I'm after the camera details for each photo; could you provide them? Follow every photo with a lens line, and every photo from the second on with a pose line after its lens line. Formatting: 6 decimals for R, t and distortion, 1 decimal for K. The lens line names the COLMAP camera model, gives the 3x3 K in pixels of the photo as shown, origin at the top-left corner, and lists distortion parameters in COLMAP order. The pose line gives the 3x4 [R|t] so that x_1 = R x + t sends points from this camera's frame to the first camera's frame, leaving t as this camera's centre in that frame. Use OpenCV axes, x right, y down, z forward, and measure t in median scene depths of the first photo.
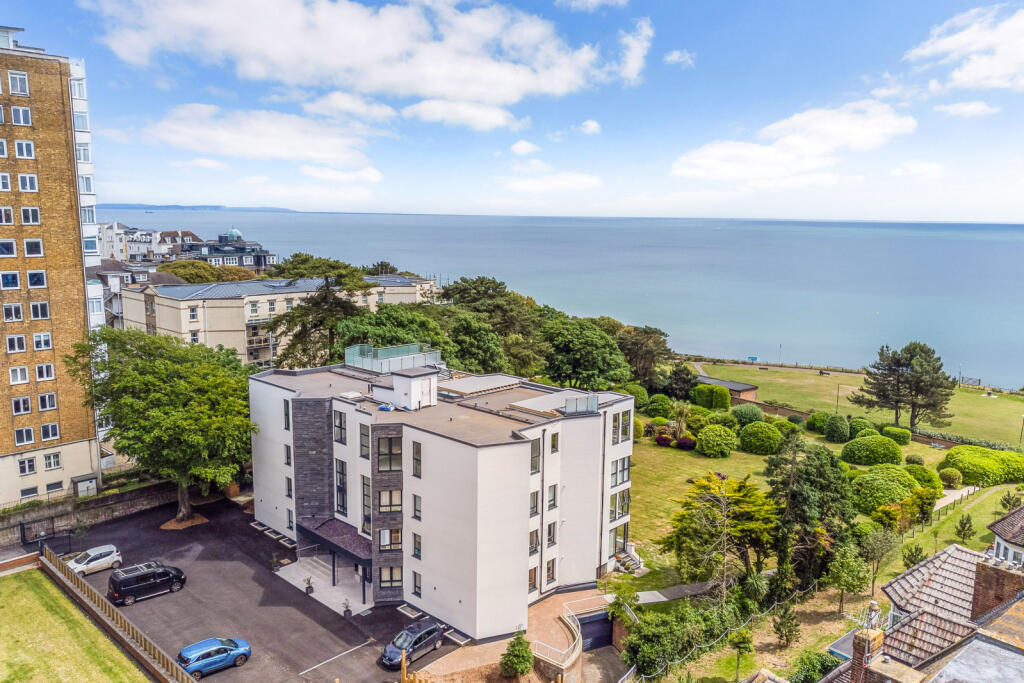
lens RADIAL K [[825.8, 0, 512.0], [0, 825.8, 341.5], [0, 0, 1]] dist [0.053207, -0.002920]
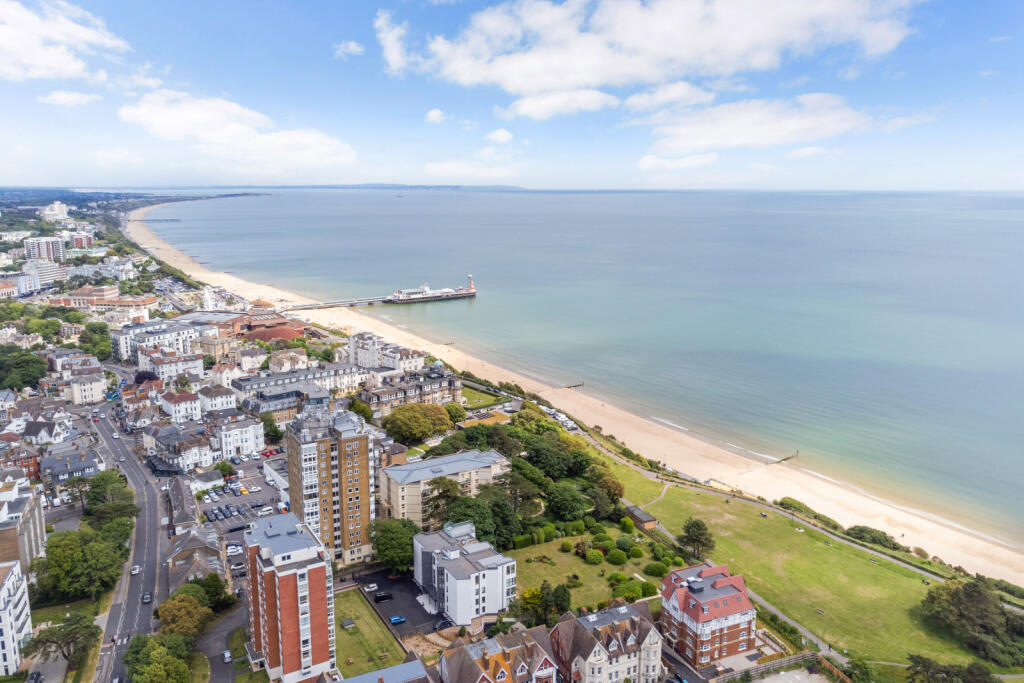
lens RADIAL K [[825.8, 0, 512.0], [0, 825.8, 341.5], [0, 0, 1]] dist [0.053207, -0.002920]
pose [[0.962288, 0.050424, -0.267318, 1.032344], [-0.039474, 0.998153, 0.046182, -1.024821], [0.269153, -0.033888, 0.962501, -2.338070]]
